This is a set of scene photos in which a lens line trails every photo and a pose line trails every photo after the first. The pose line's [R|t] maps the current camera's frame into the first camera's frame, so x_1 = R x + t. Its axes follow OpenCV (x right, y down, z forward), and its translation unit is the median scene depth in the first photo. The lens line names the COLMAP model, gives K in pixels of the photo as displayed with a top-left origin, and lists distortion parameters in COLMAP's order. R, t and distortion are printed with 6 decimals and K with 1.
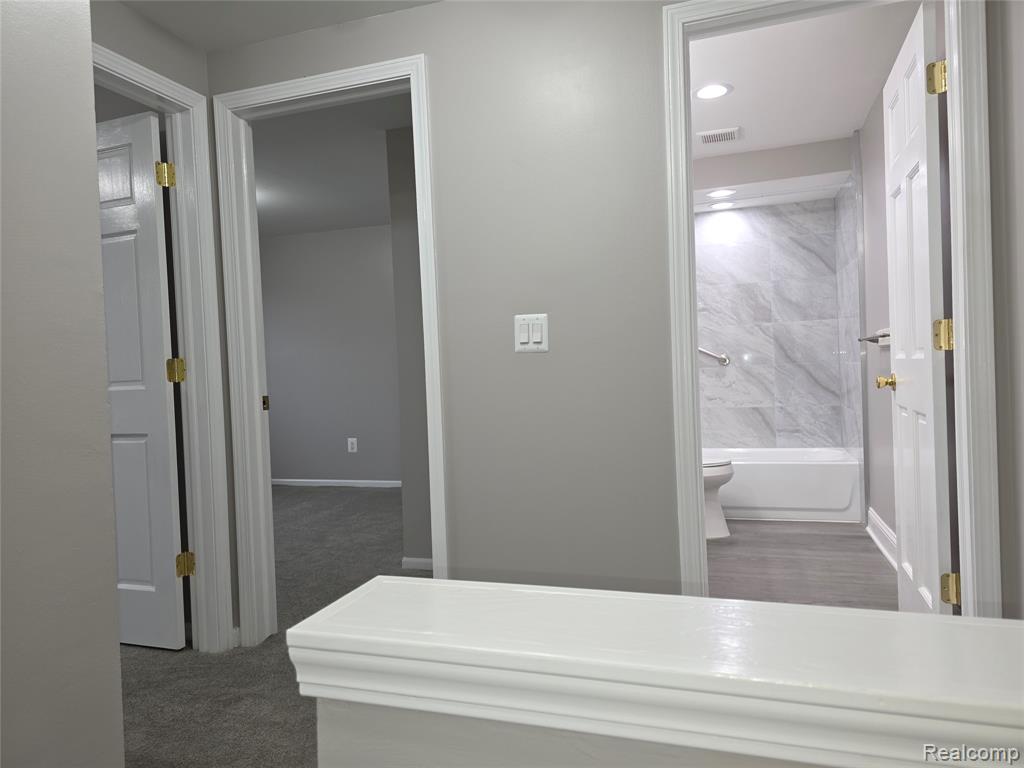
lens RADIAL K [[668.9, 0, 511.3], [0, 668.9, 383.1], [0, 0, 1]] dist [0.019048, -0.012713]
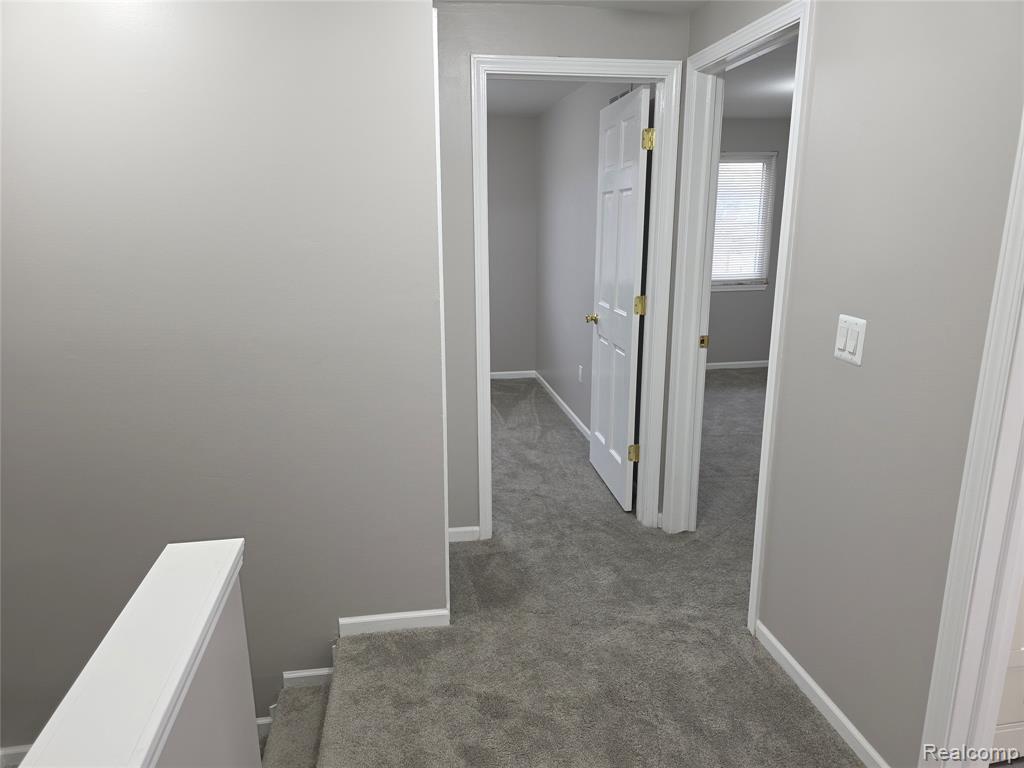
lens RADIAL K [[668.9, 0, 512.0], [0, 668.9, 383.6], [0, 0, 1]] dist [0.019048, -0.012713]
pose [[0.474803, 0.244751, -0.845375, 0.491252], [-0.037854, 0.965343, 0.258224, -0.197613], [0.879278, -0.090604, 0.467613, 0.202955]]
